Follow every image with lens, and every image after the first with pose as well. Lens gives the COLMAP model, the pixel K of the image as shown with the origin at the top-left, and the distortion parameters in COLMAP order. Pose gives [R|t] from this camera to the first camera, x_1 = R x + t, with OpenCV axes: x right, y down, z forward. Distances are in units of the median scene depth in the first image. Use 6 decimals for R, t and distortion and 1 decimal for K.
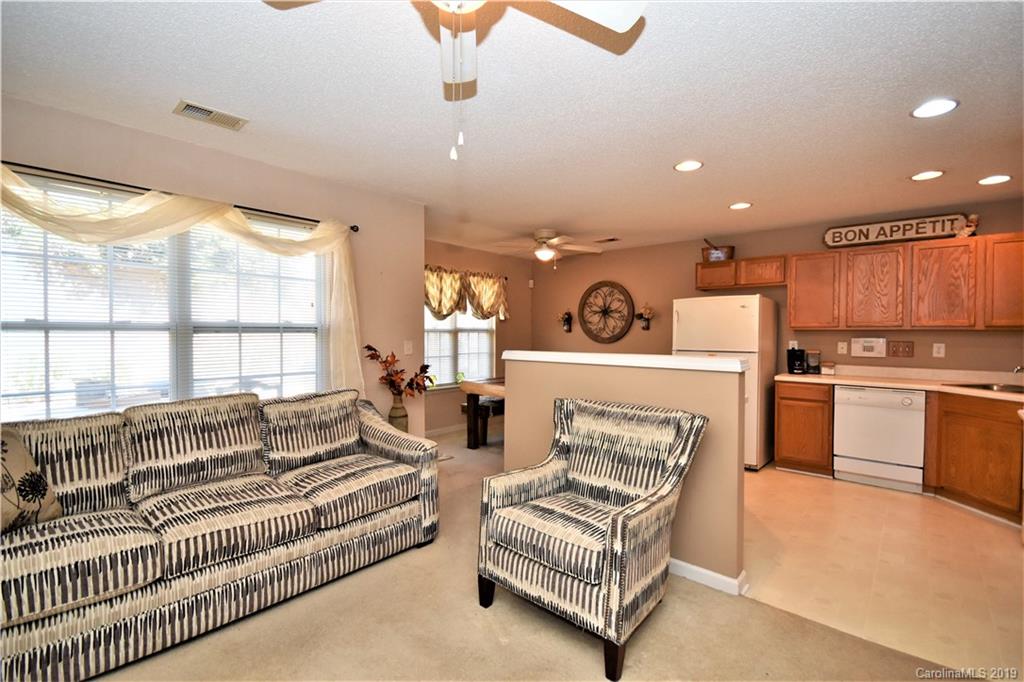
lens RADIAL K [[450.6, 0, 516.3], [0, 450.6, 342.4], [0, 0, 1]] dist [0.009498, -0.009995]
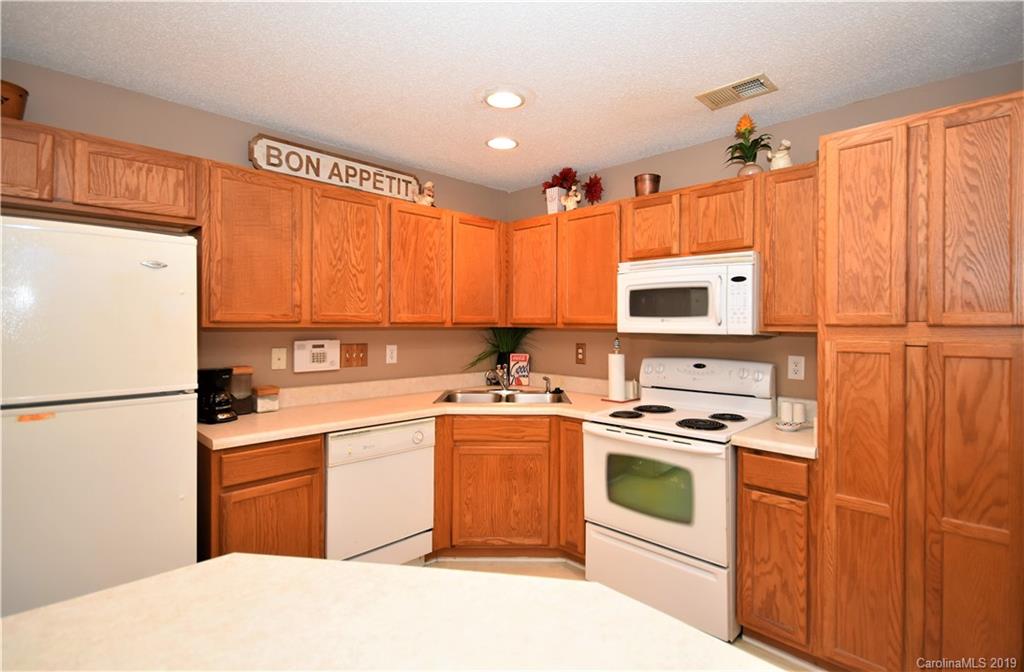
lens RADIAL K [[493.4, 0, 530.3], [0, 493.4, 324.4], [0, 0, 1]] dist [0.003961, 0.000842]
pose [[0.052810, -0.008259, 0.998570, 0.139562], [0.014785, 0.999863, 0.007488, -0.033030], [-0.998495, 0.014369, 0.052925, 0.716525]]
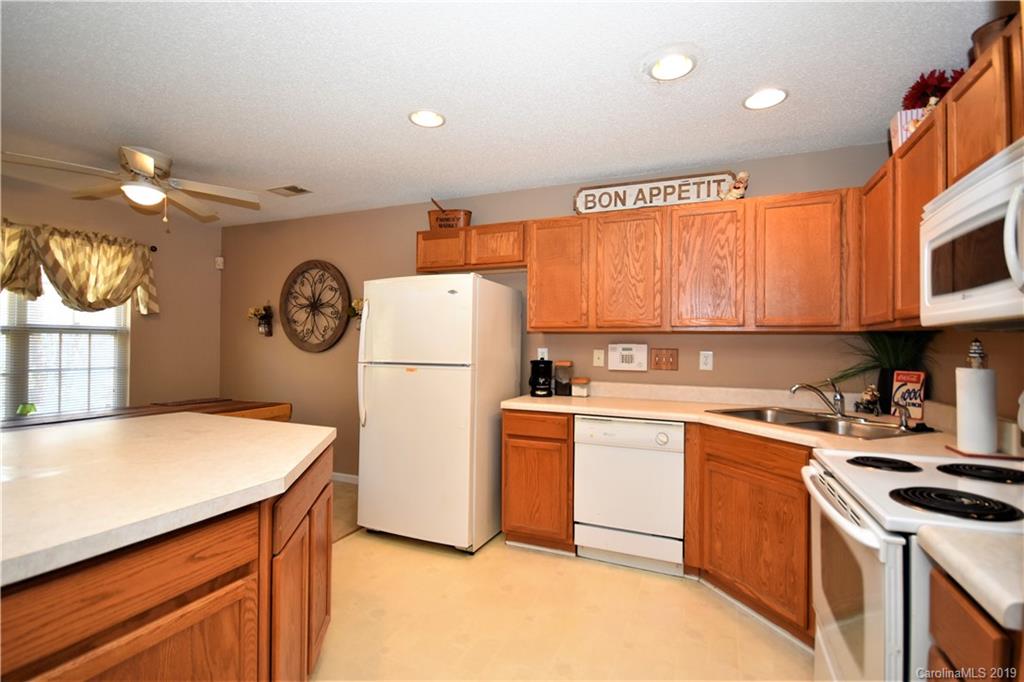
lens RADIAL K [[461.3, 0, 516.8], [0, 461.3, 341.8], [0, 0, 1]] dist [0.005018, -0.007128]
pose [[0.950092, 0.008219, 0.311862, 0.407719], [-0.000066, 0.999658, -0.026147, 0.006685], [-0.311970, 0.024822, 0.949768, 0.380962]]
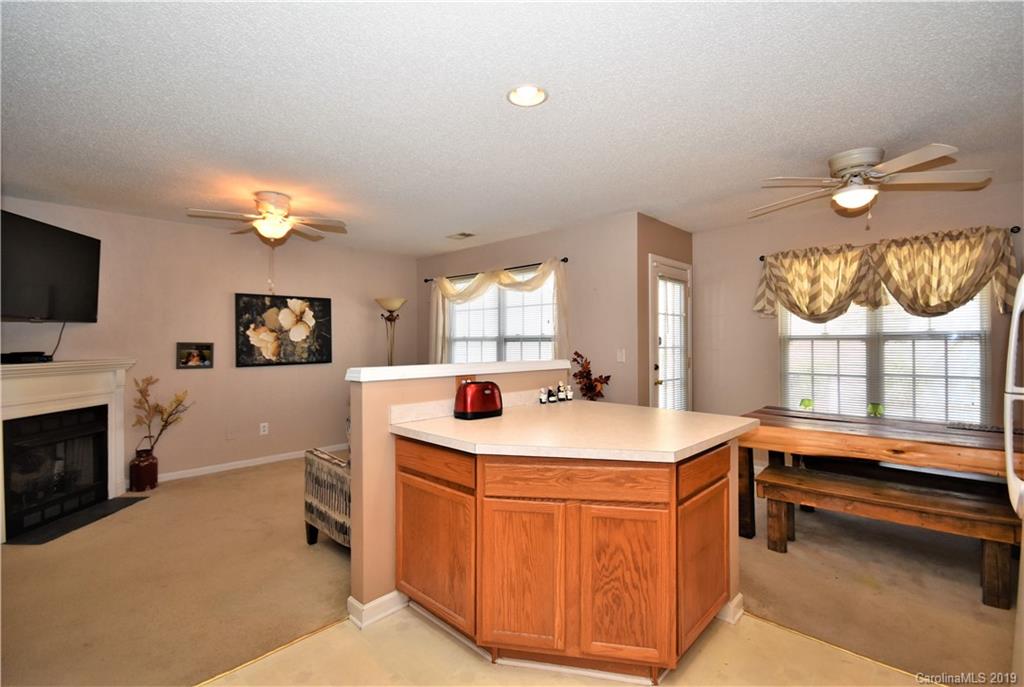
lens RADIAL K [[458.3, 0, 505.4], [0, 458.3, 339.5], [0, 0, 1]] dist [-0.001281, -0.000151]
pose [[-0.051534, -0.007348, -0.998644, 0.793204], [-0.018745, 0.999804, -0.006389, -0.013090], [0.998495, 0.018390, -0.051662, 0.751299]]
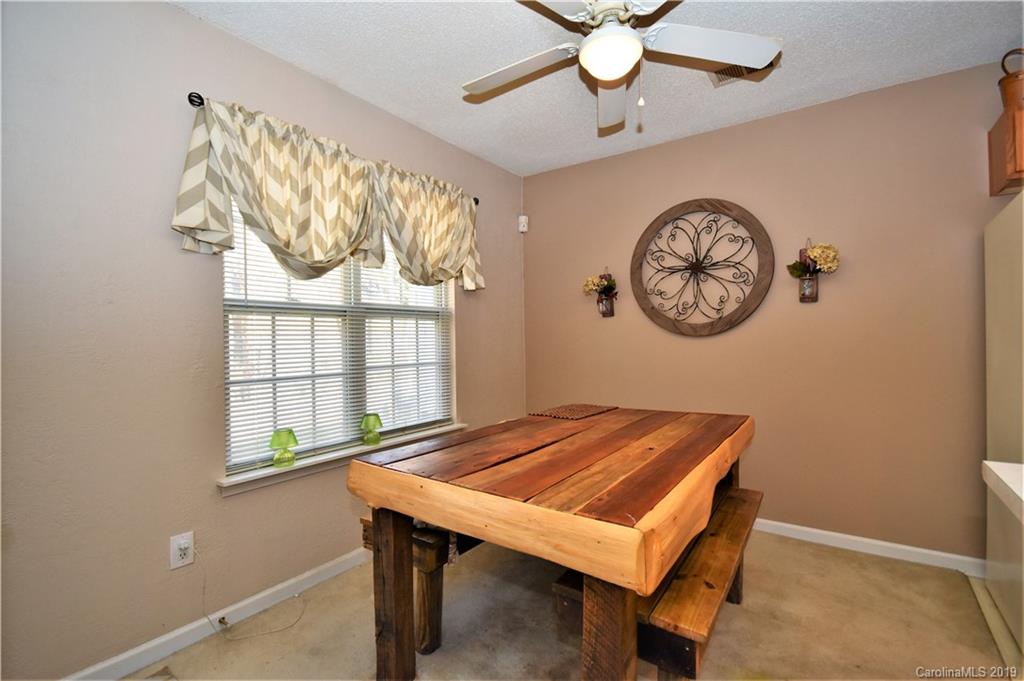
lens RADIAL K [[461.3, 0, 516.8], [0, 461.3, 341.3], [0, 0, 1]] dist [0.005018, -0.007128]
pose [[0.993767, -0.019337, 0.109788, -0.056158], [0.020966, 0.999686, -0.013708, 0.014530], [-0.109489, 0.015925, 0.993860, 0.840921]]
